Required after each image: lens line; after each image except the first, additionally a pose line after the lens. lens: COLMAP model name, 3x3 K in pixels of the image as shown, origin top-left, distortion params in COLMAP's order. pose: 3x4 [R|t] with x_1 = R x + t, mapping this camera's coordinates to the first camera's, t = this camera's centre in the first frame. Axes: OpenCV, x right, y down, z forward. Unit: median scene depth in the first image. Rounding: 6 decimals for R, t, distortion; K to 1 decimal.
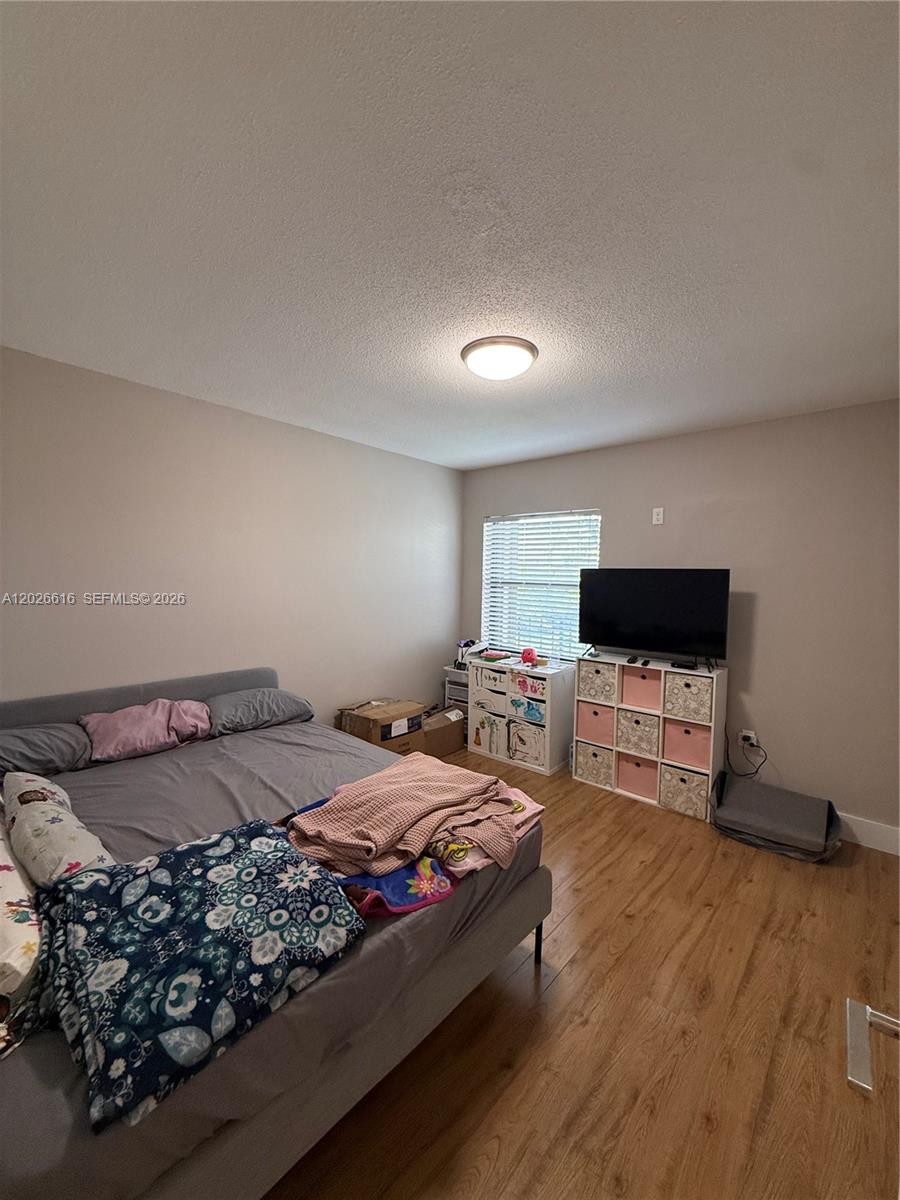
lens RADIAL K [[475.6, 0, 449.0], [0, 475.6, 601.2], [0, 0, 1]] dist [-0.017792, 0.000380]
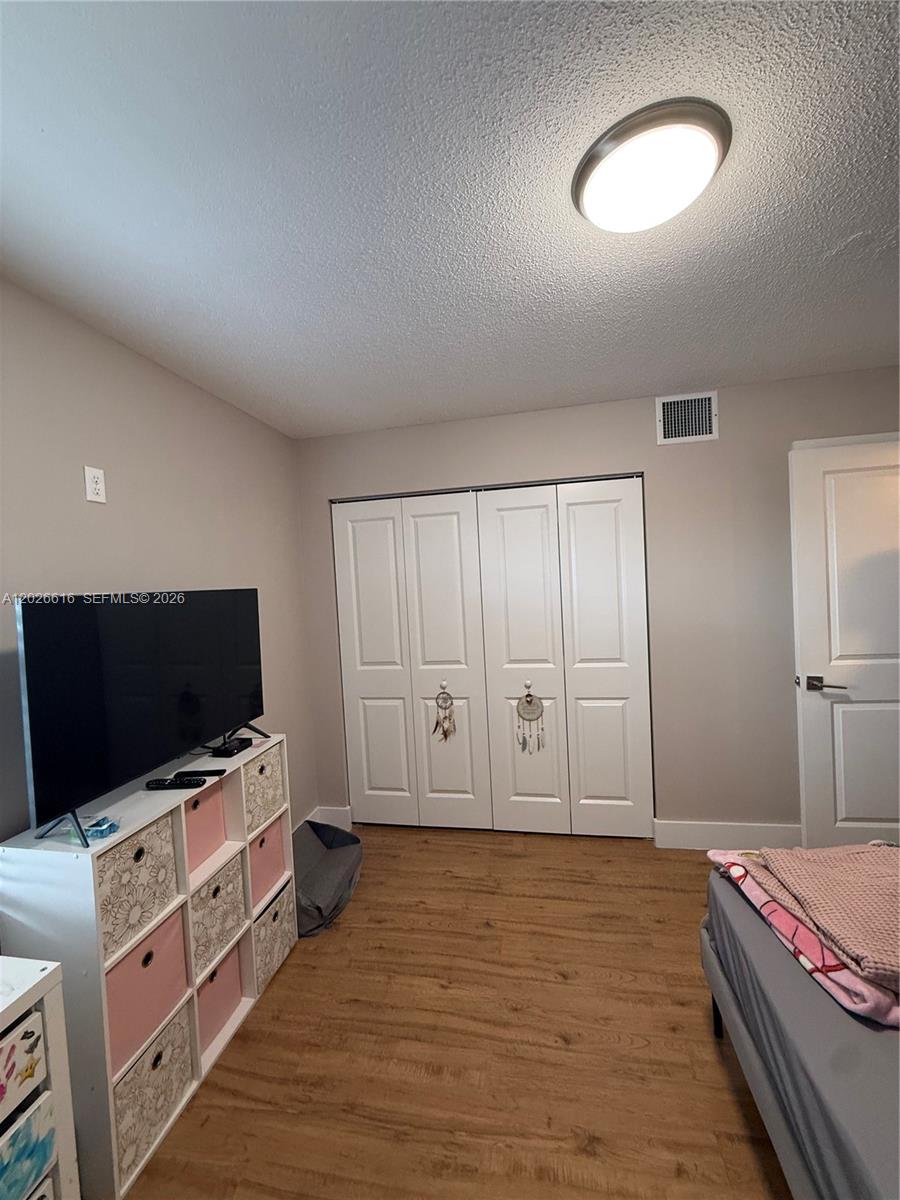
lens RADIAL K [[475.6, 0, 449.1], [0, 475.6, 595.2], [0, 0, 1]] dist [-0.017792, 0.000380]
pose [[-0.508603, -0.012966, 0.860903, -0.170179], [0.097955, 0.992523, 0.072818, -0.077298], [-0.855411, 0.121365, -0.503531, 1.063315]]
